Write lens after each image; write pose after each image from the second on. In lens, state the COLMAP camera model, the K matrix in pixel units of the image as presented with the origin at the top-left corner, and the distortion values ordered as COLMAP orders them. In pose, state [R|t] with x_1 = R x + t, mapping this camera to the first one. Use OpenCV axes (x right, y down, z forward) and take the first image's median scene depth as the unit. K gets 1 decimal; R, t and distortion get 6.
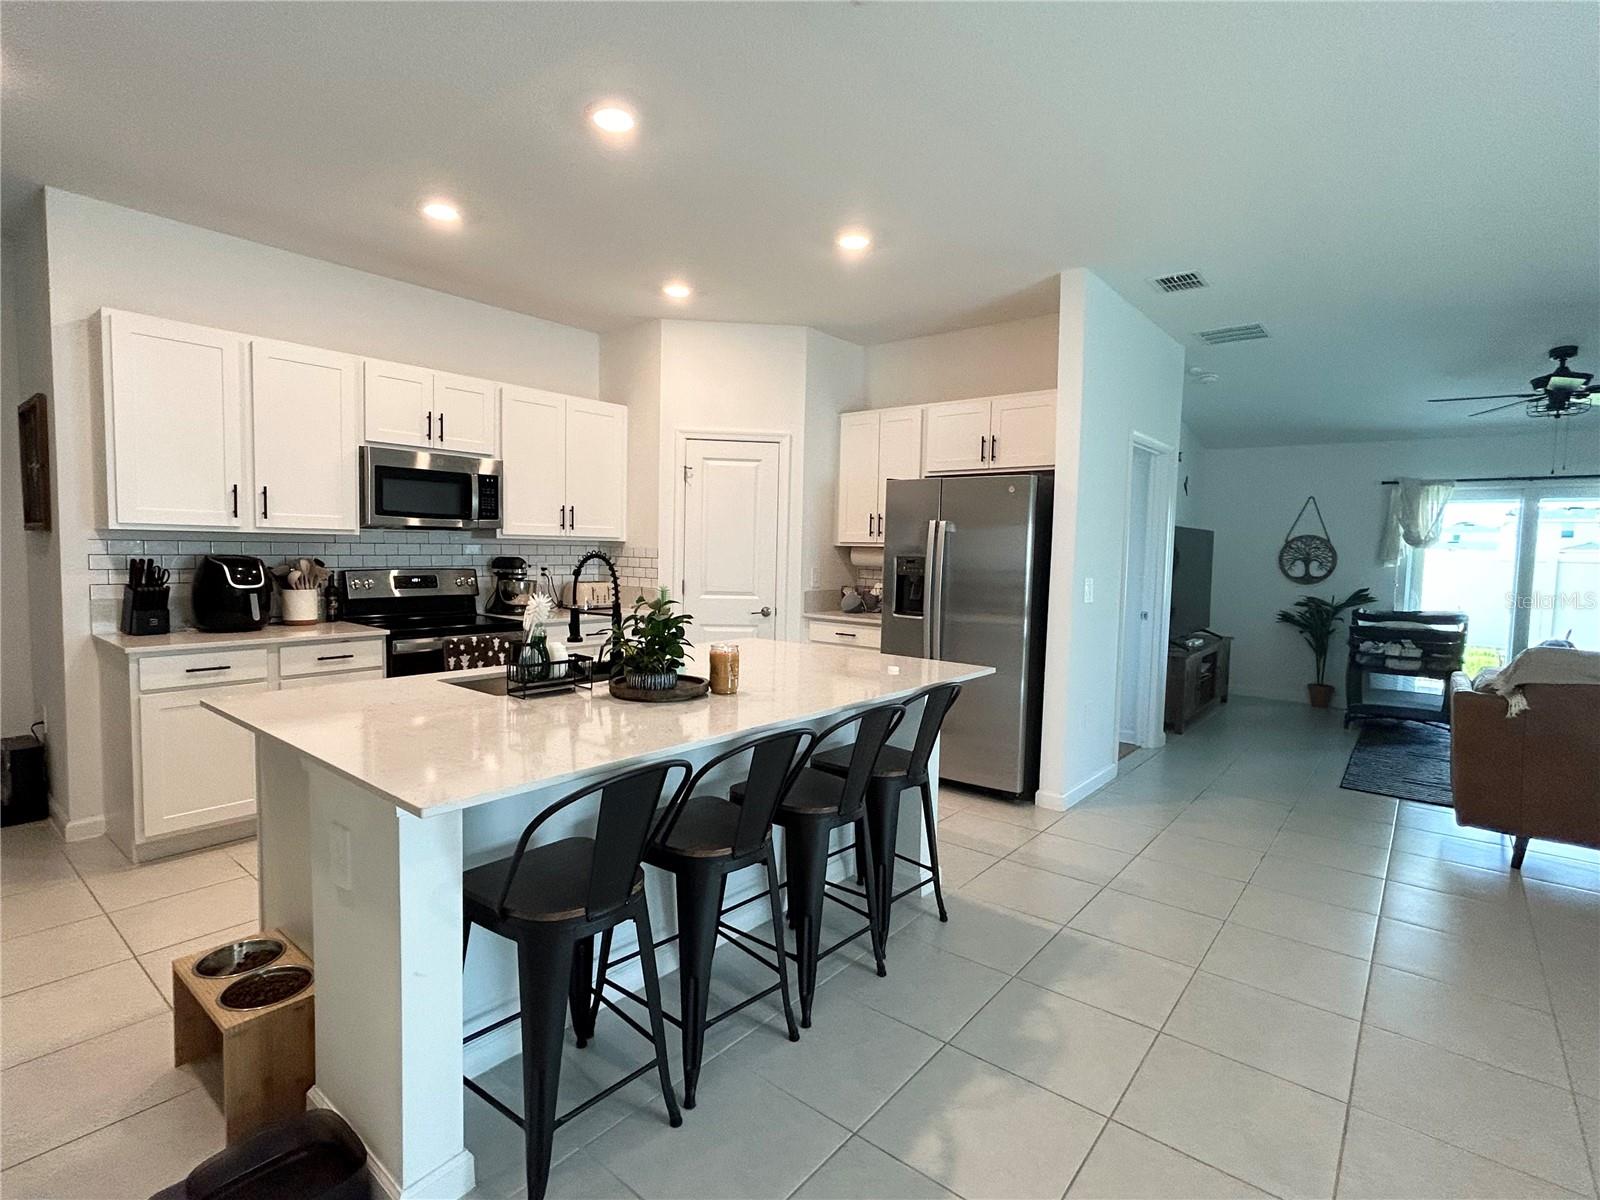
lens RADIAL K [[785.9, 0, 802.5], [0, 785.9, 597.3], [0, 0, 1]] dist [0.002200, 0.001062]
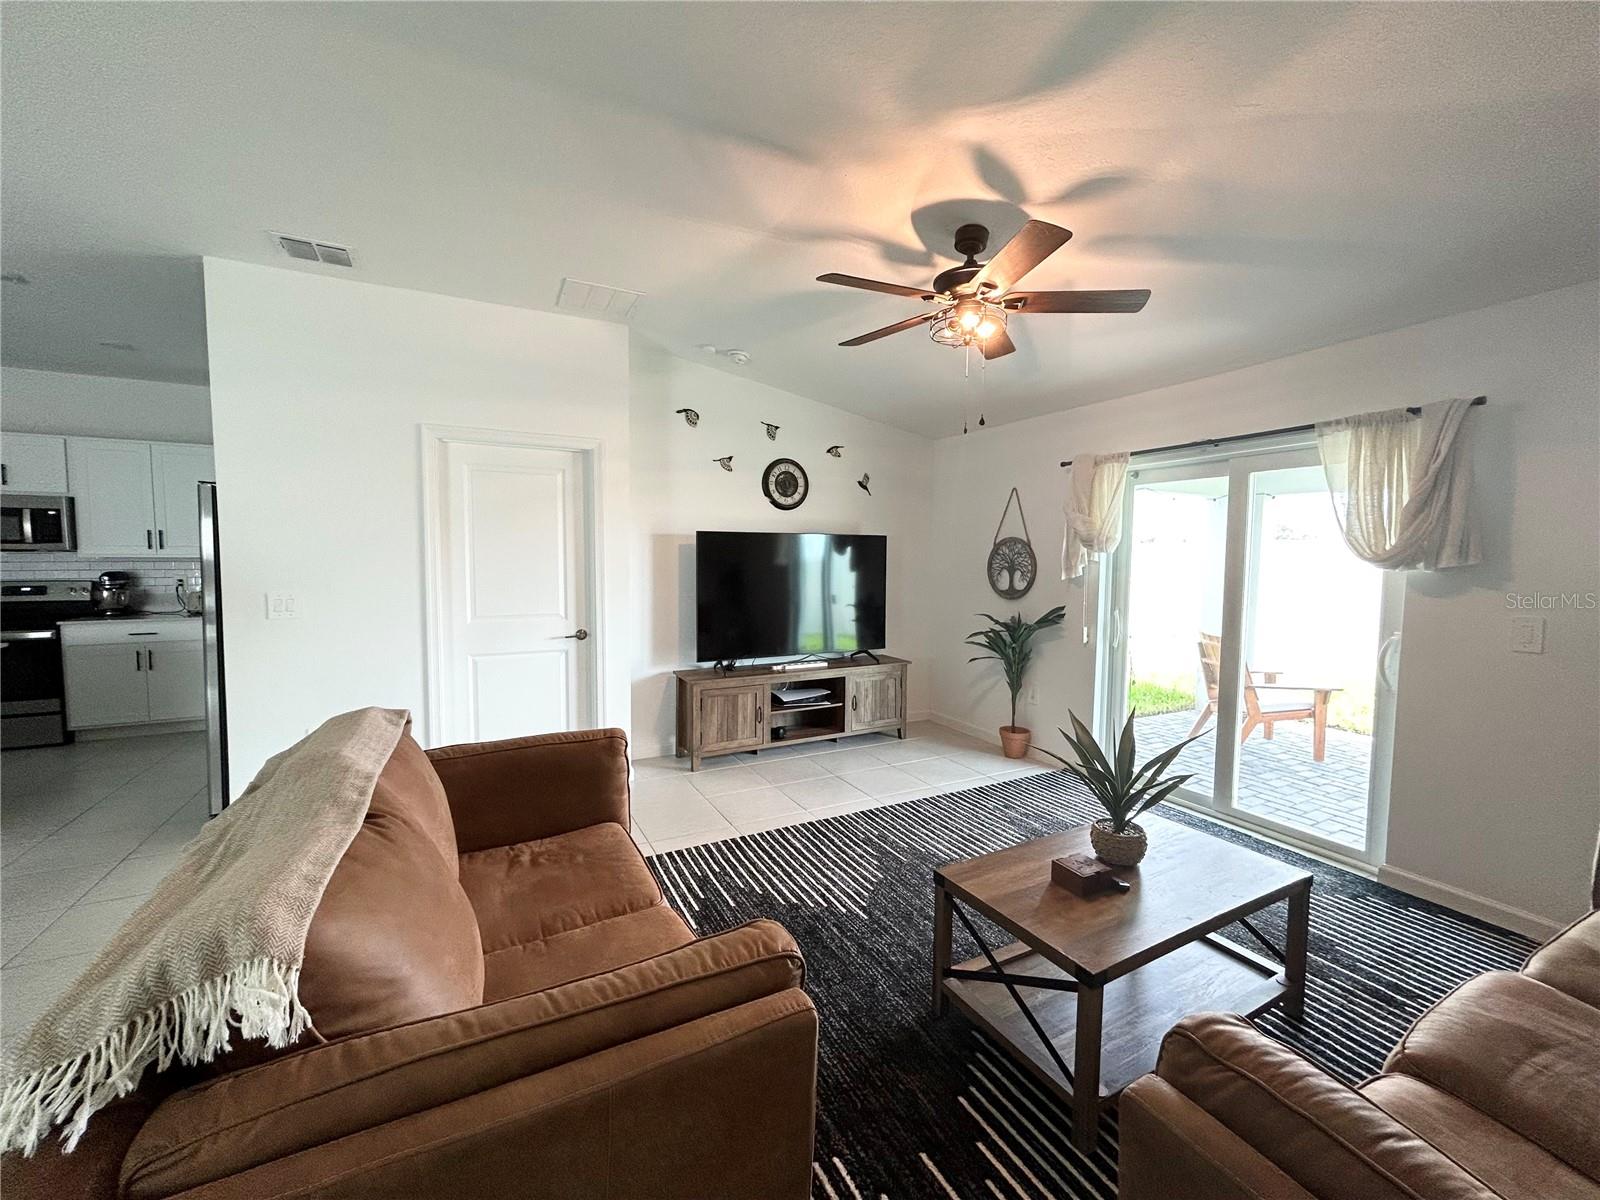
lens RADIAL K [[642.5, 0, 800.0], [0, 642.5, 600.0], [0, 0, 1]] dist [-0.000752, 0.000040]
pose [[0.915965, 0.013553, -0.401029, 1.160156], [-0.013833, 0.999902, 0.002196, -0.024004], [0.401019, 0.003536, 0.916063, 0.529921]]
